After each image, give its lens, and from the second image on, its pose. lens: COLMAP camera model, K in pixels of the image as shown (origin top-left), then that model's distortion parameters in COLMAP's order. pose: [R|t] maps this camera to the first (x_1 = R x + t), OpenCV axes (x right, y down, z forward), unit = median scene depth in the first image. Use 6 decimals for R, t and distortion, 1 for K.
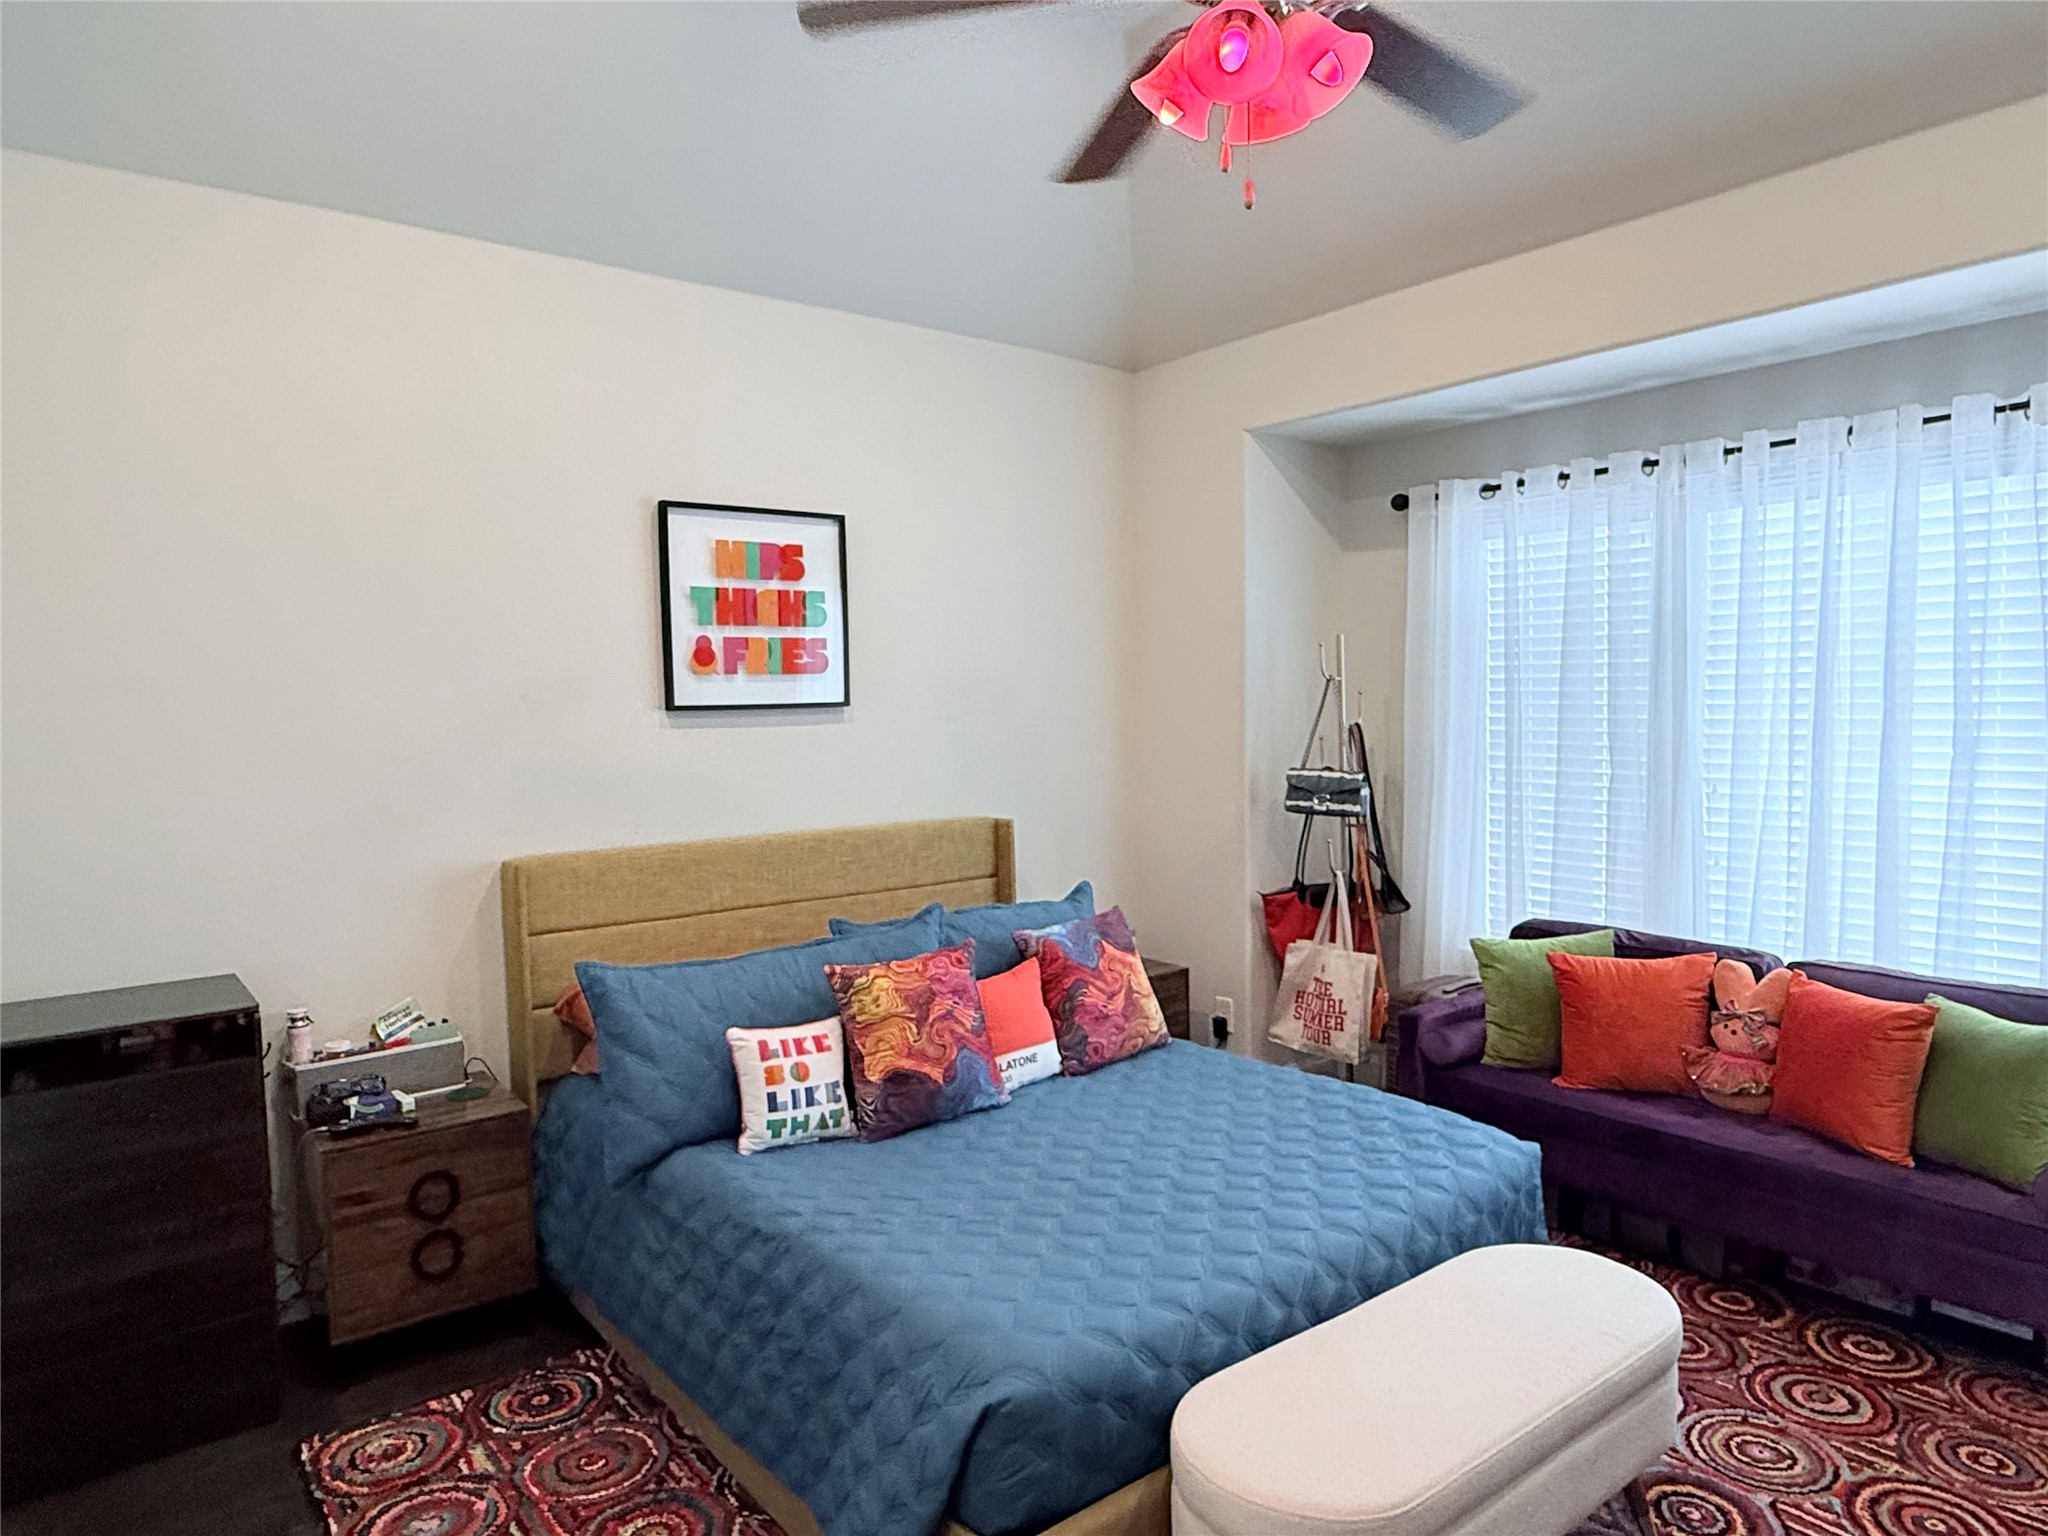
lens RADIAL K [[1277.9, 0, 1021.3], [0, 1277.9, 766.5], [0, 0, 1]] dist [-0.002086, 0.000047]
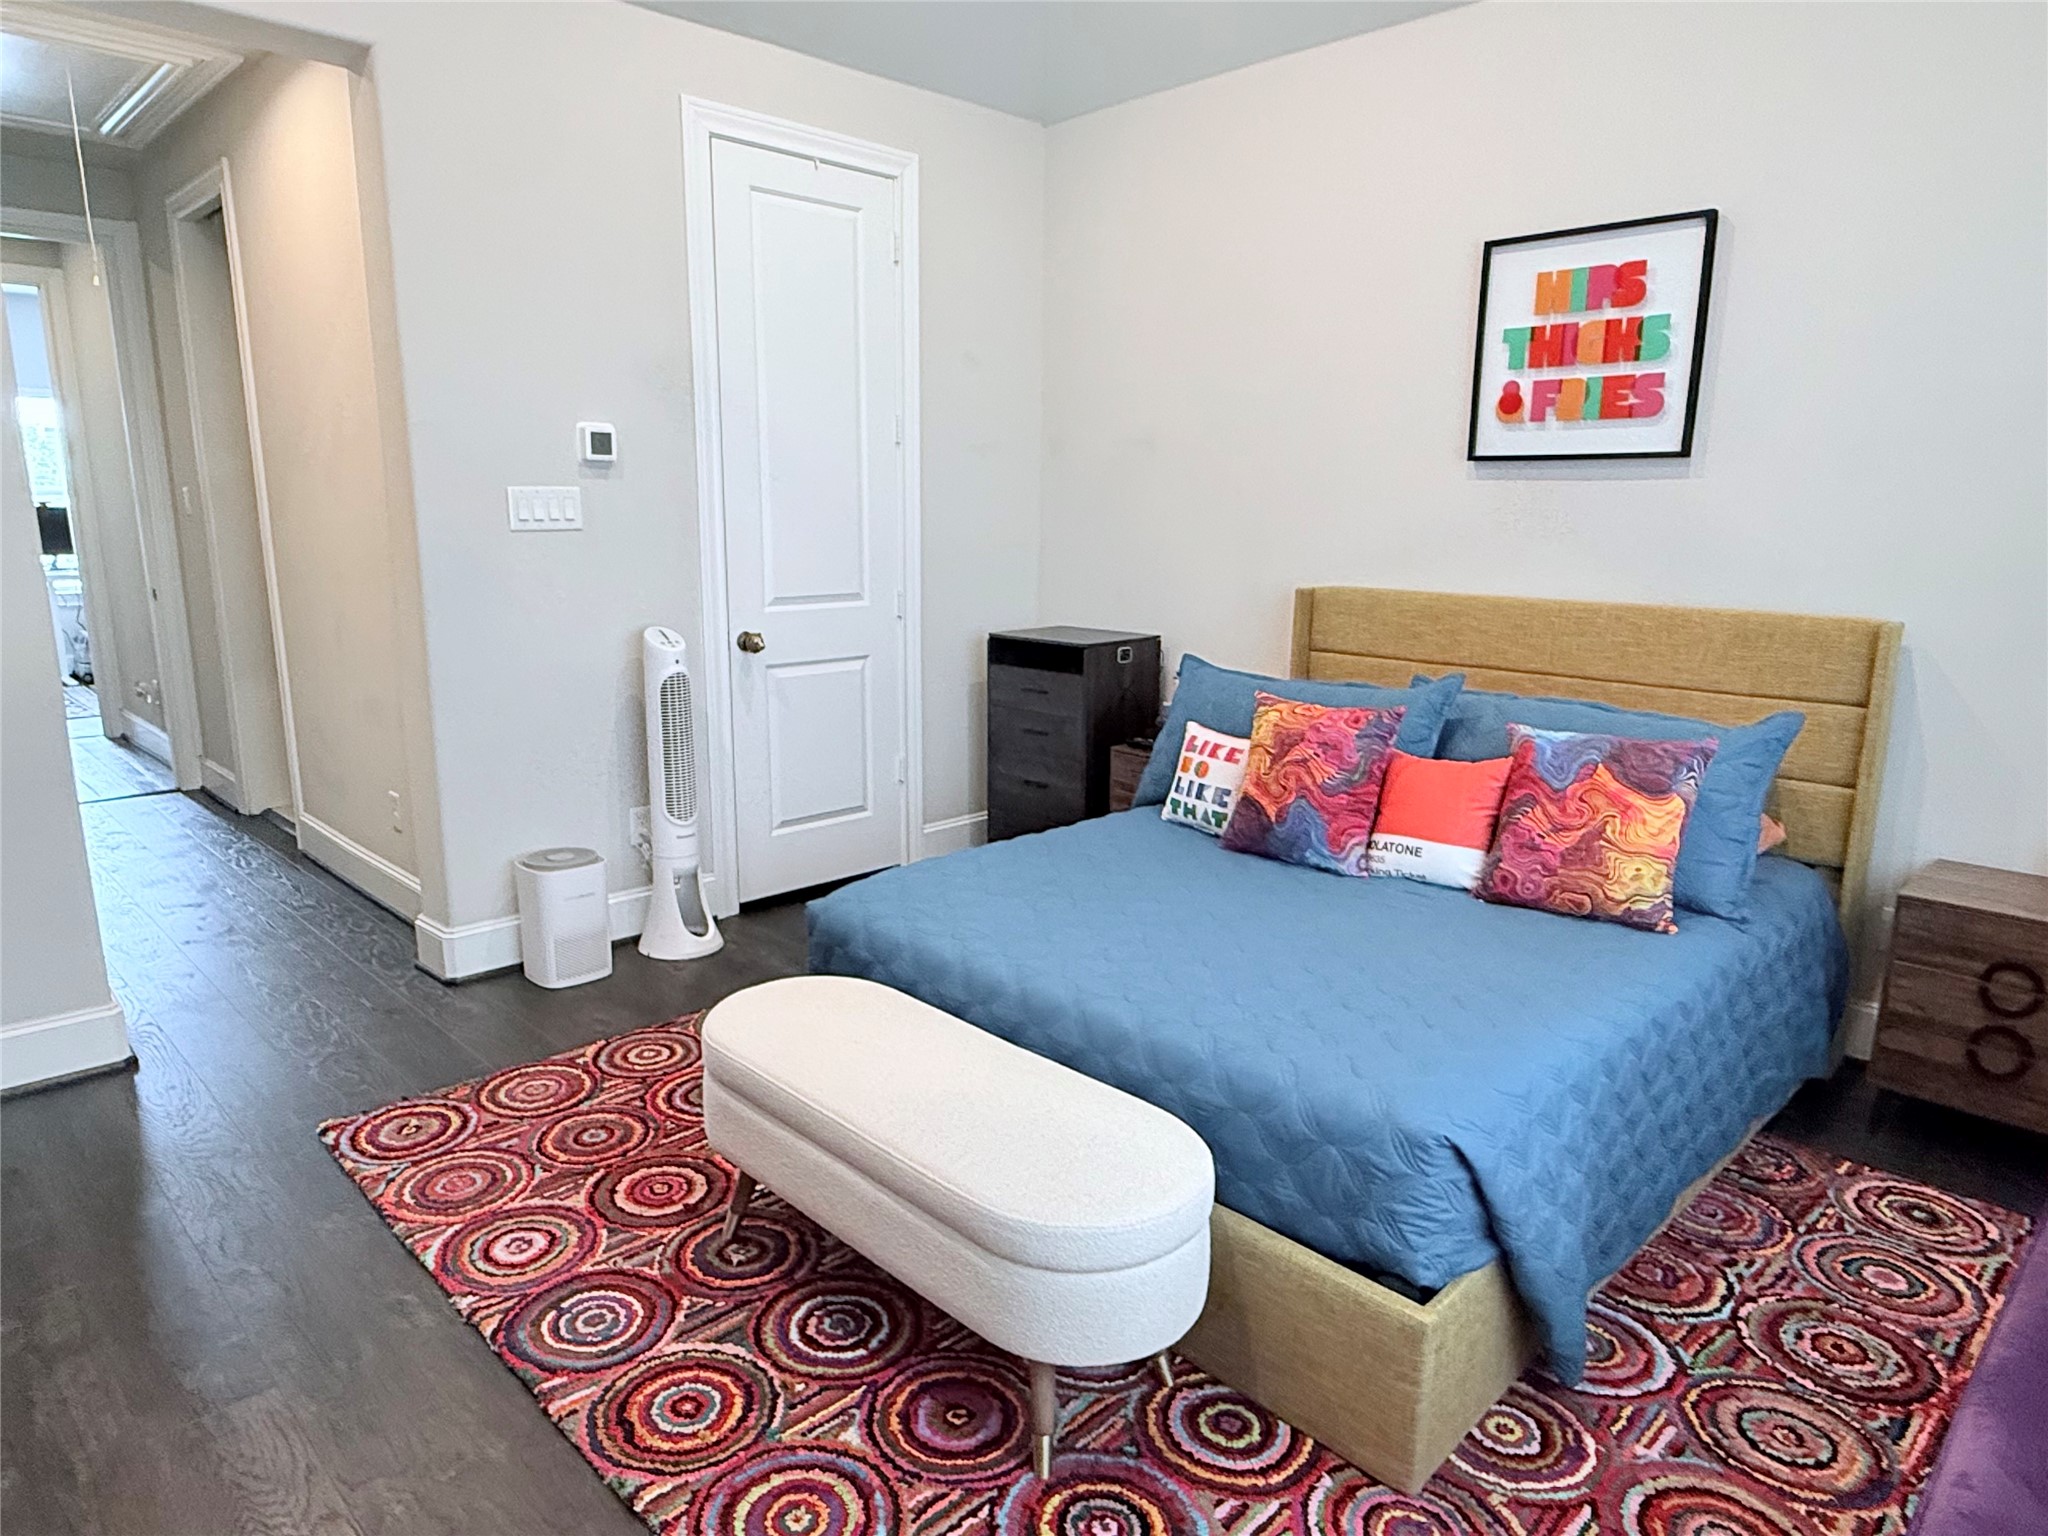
lens RADIAL K [[1277.9, 0, 1022.1], [0, 1277.9, 773.2], [0, 0, 1]] dist [-0.002086, 0.000047]
pose [[0.108586, 0.228774, -0.967405, 0.714900], [-0.065687, 0.972683, 0.222649, -0.004713], [0.991914, 0.039369, 0.120647, 0.531631]]
